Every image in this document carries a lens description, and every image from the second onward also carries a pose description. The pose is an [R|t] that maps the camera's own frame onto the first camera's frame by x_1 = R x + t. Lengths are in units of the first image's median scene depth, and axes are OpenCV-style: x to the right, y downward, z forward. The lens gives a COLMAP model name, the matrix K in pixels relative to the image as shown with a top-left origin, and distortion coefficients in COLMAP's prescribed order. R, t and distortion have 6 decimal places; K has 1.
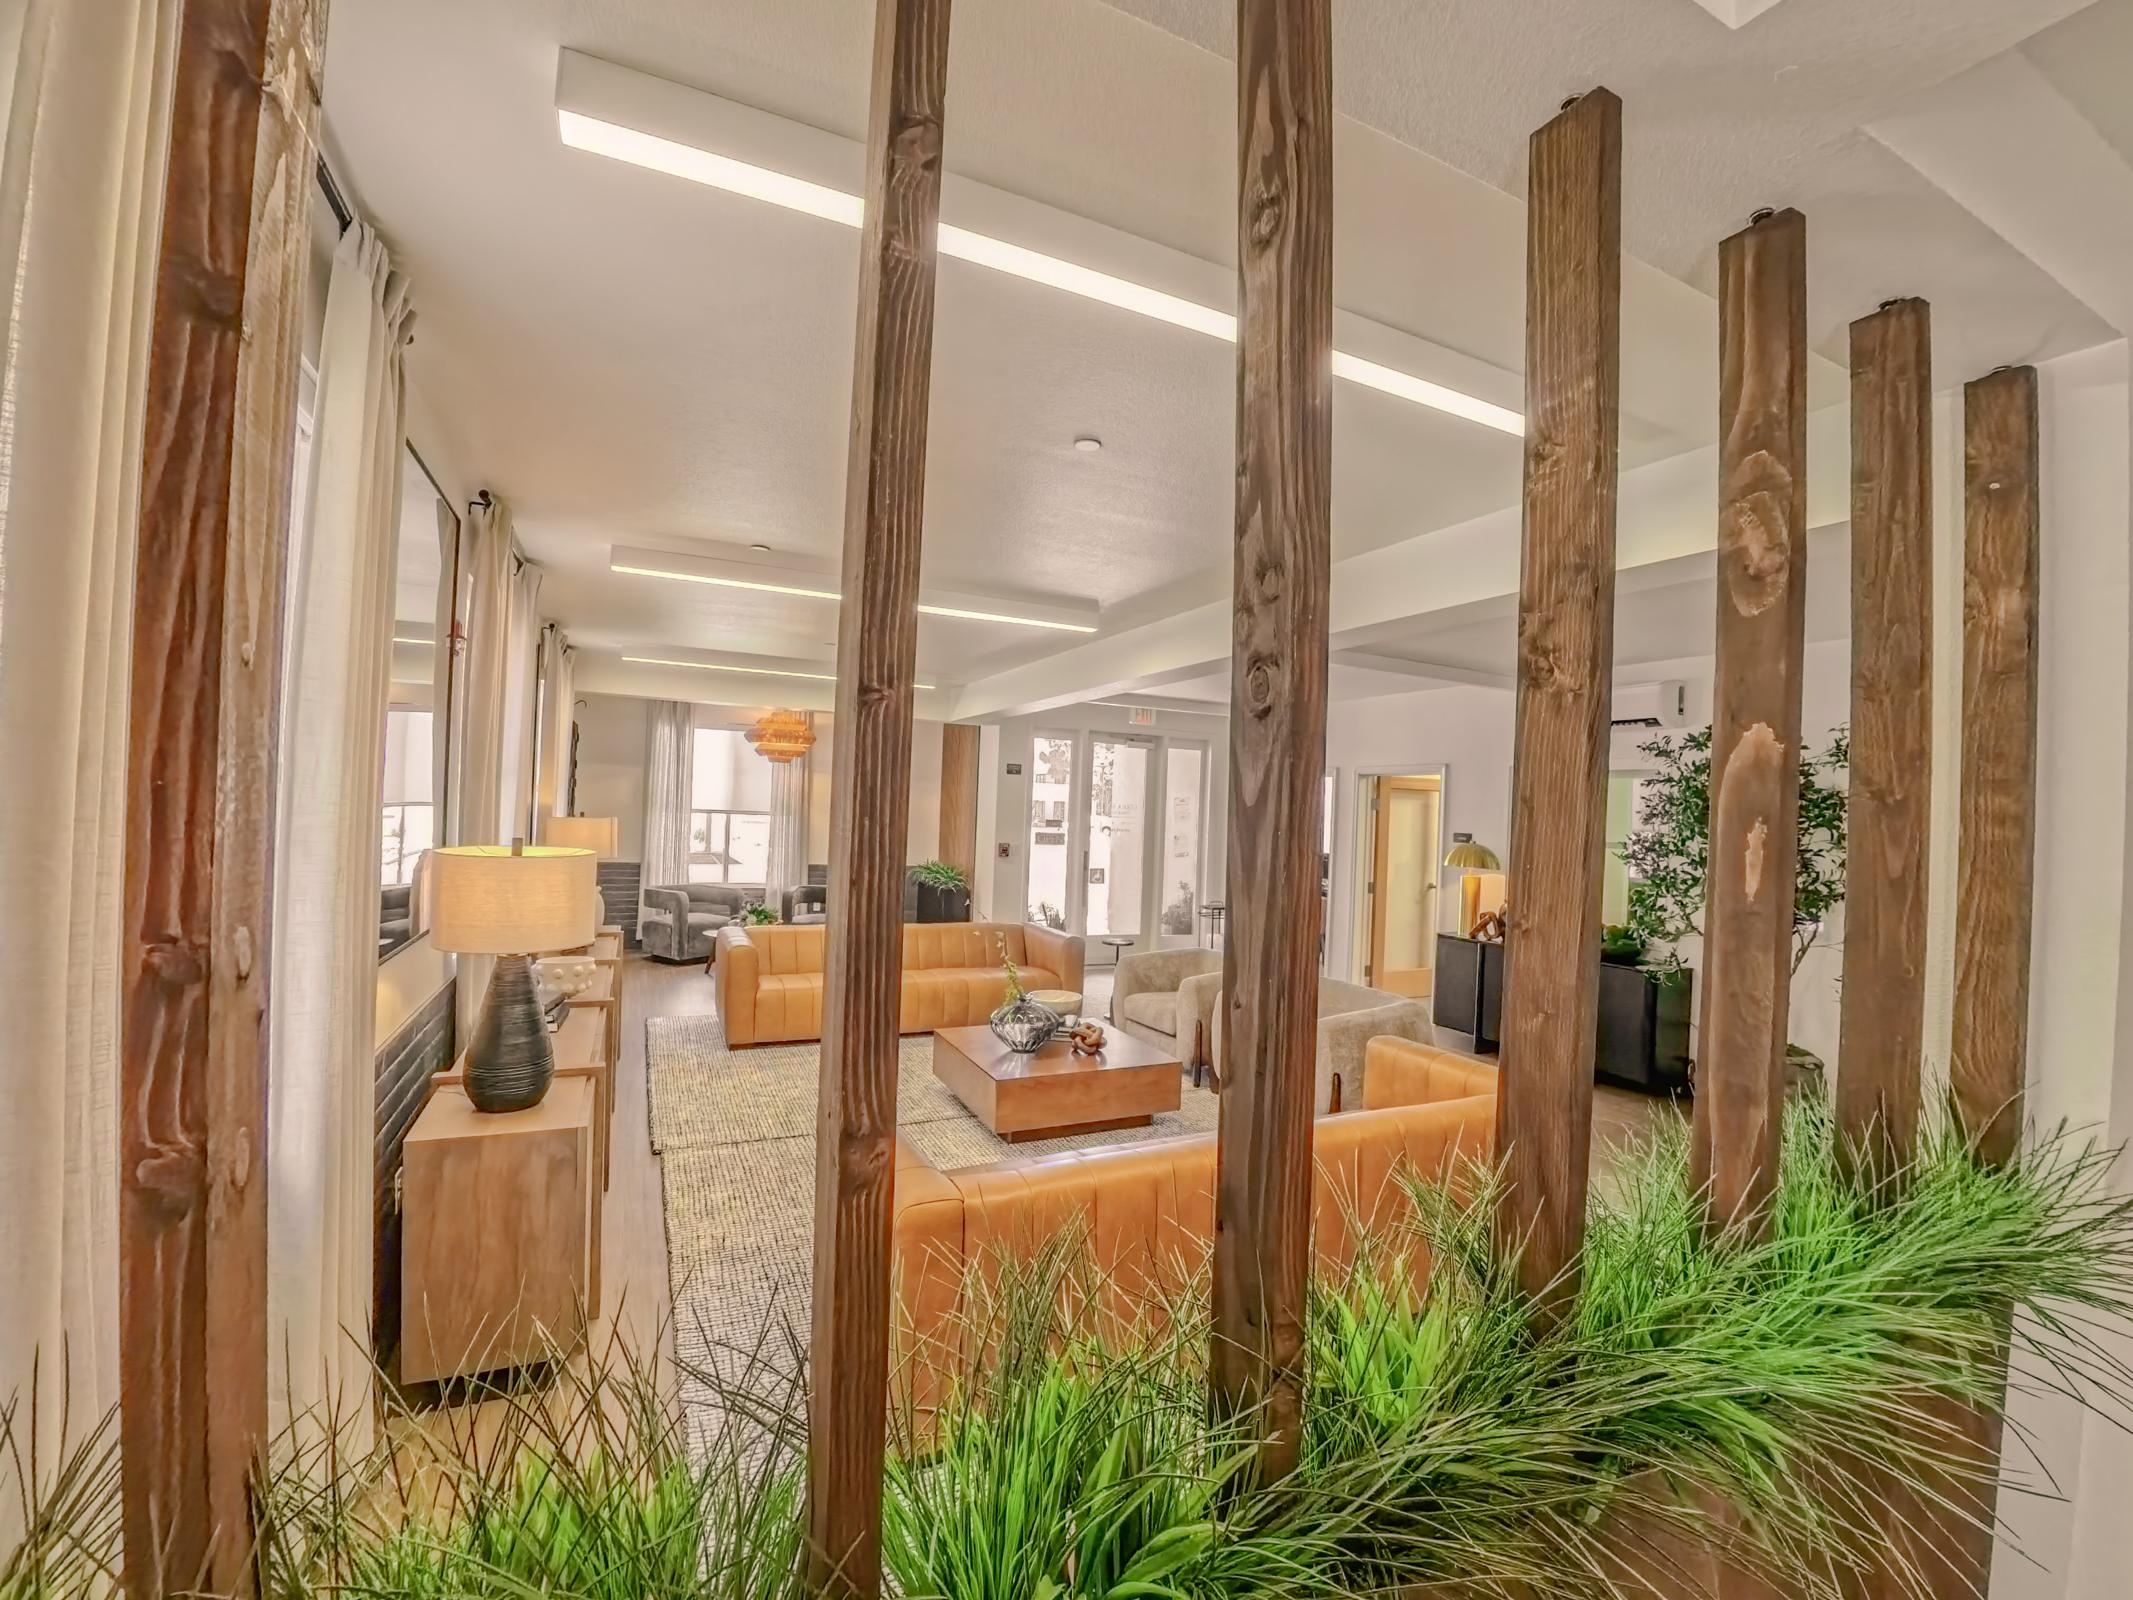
lens RADIAL K [[910.0, 0, 1056.2], [0, 910.0, 795.4], [0, 0, 1]] dist [-0.048977, 0.003530]
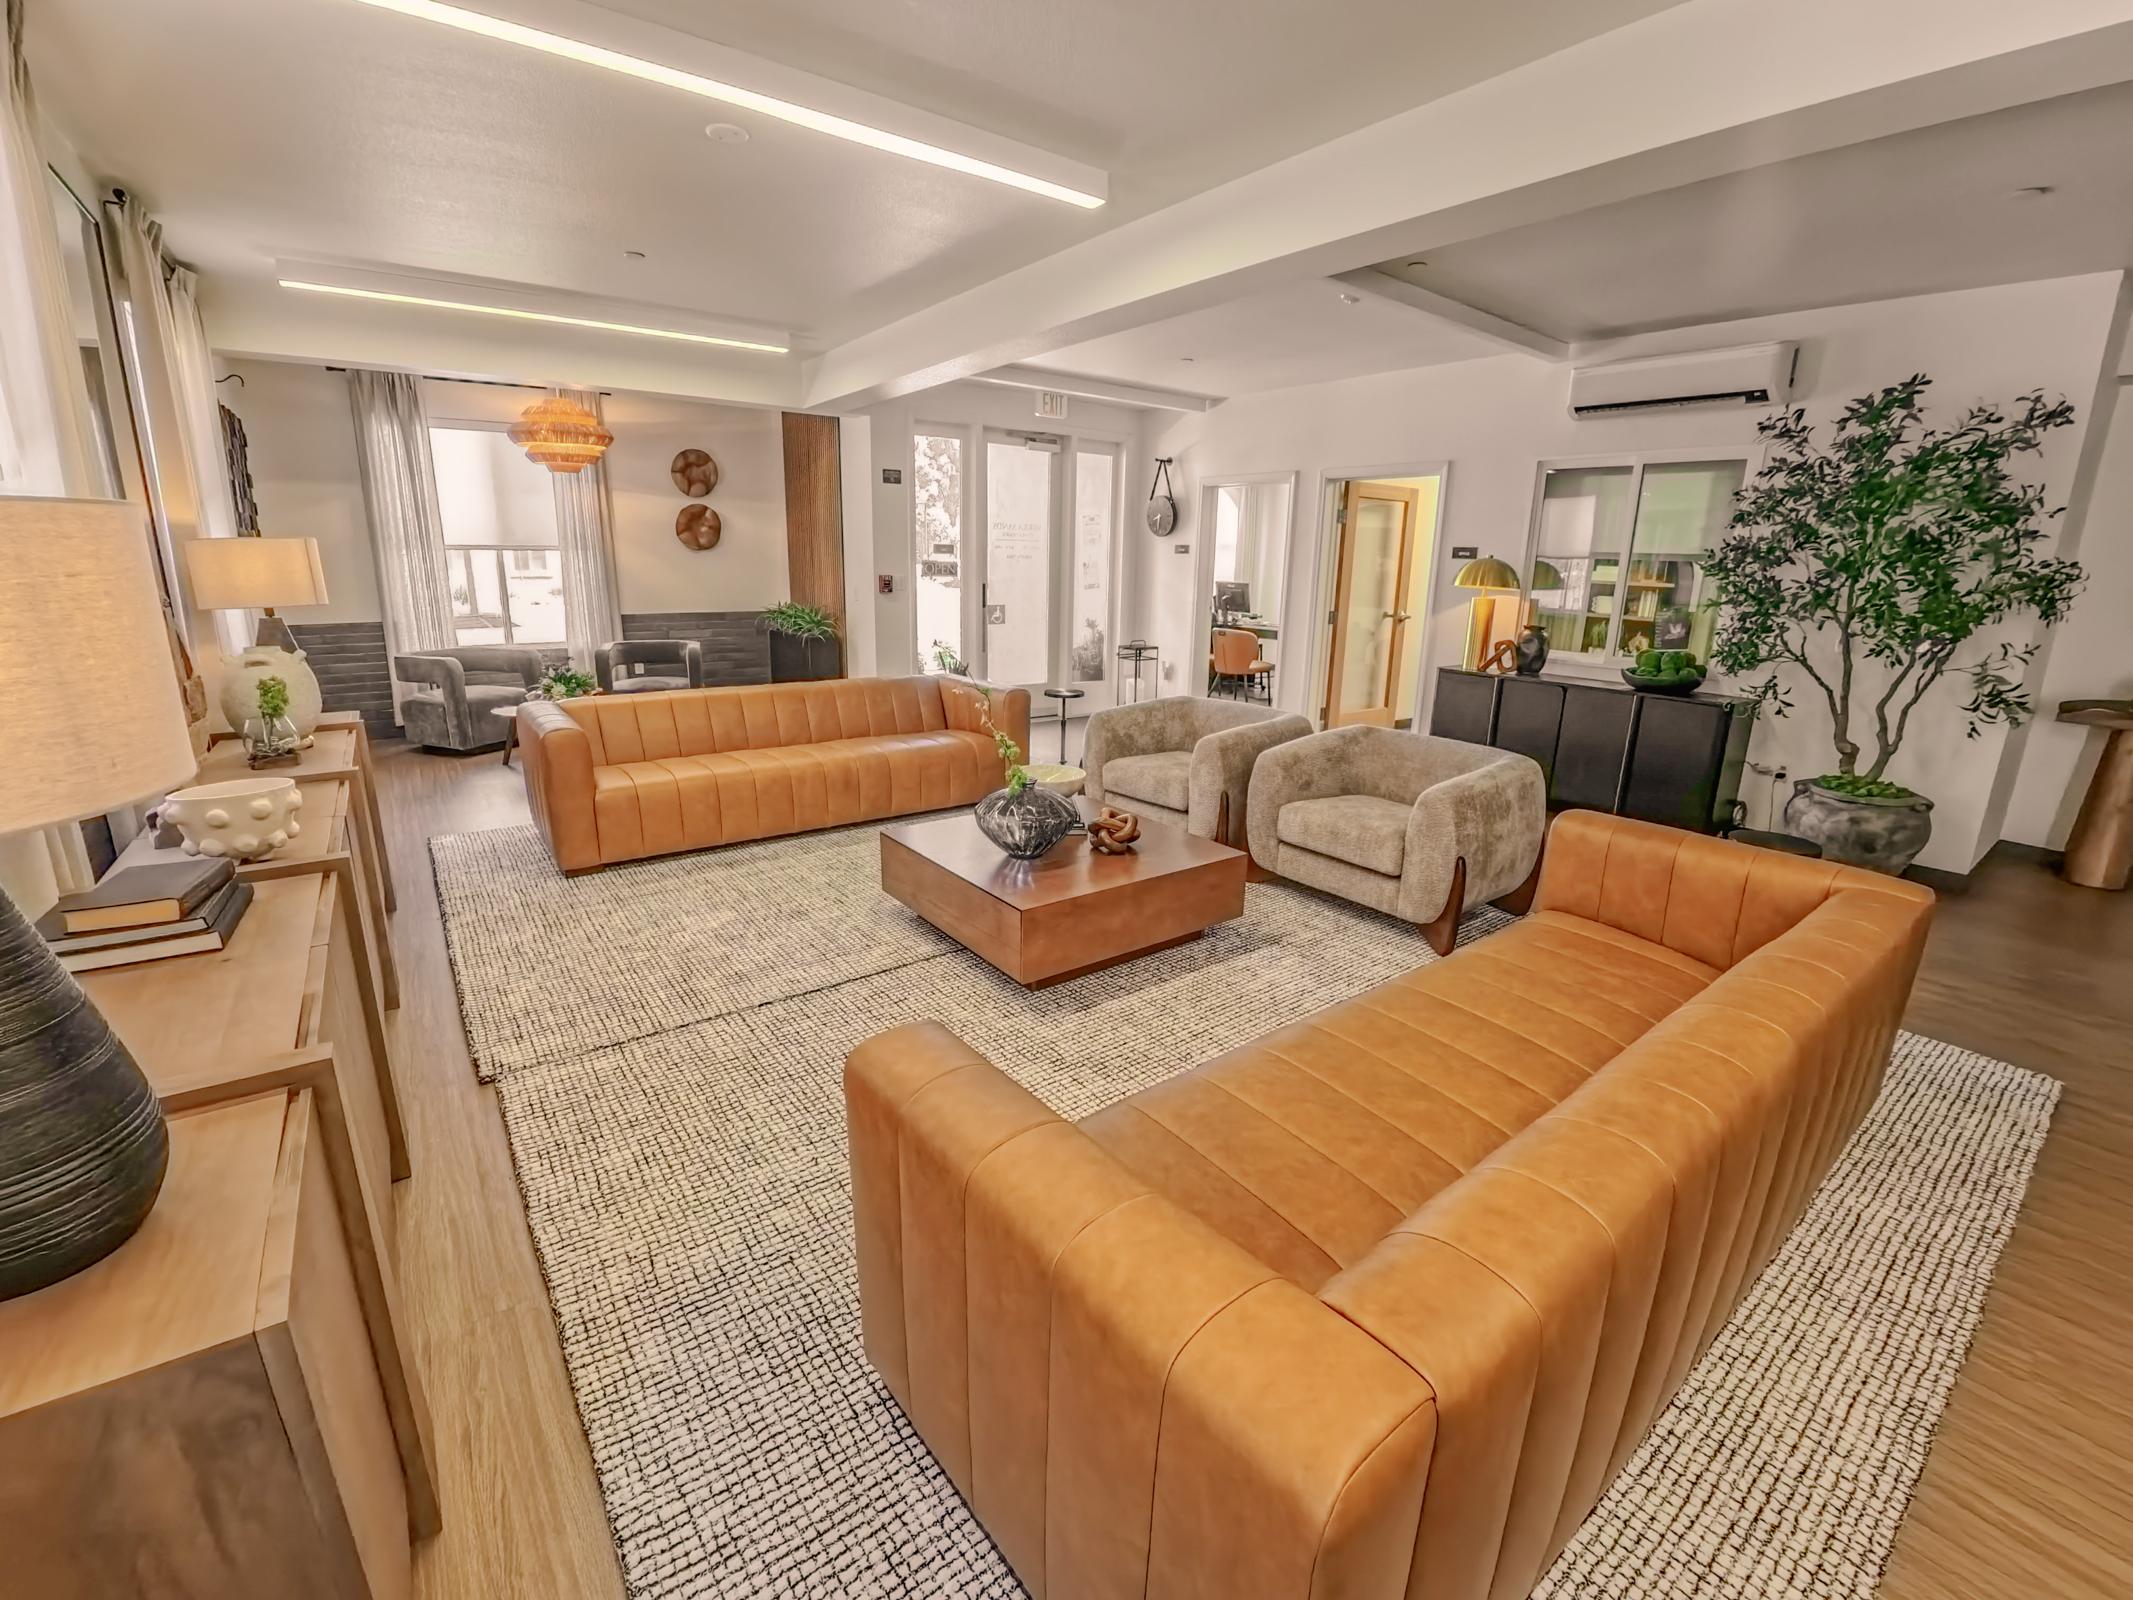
lens RADIAL K [[910.0, 0, 1058.5], [0, 910.0, 801.9], [0, 0, 1]] dist [-0.048977, 0.003530]
pose [[0.978732, -0.071506, 0.192279, -0.096108], [0.015262, 0.960068, 0.279351, 0.030714], [-0.204576, -0.270475, 0.940740, 0.230250]]
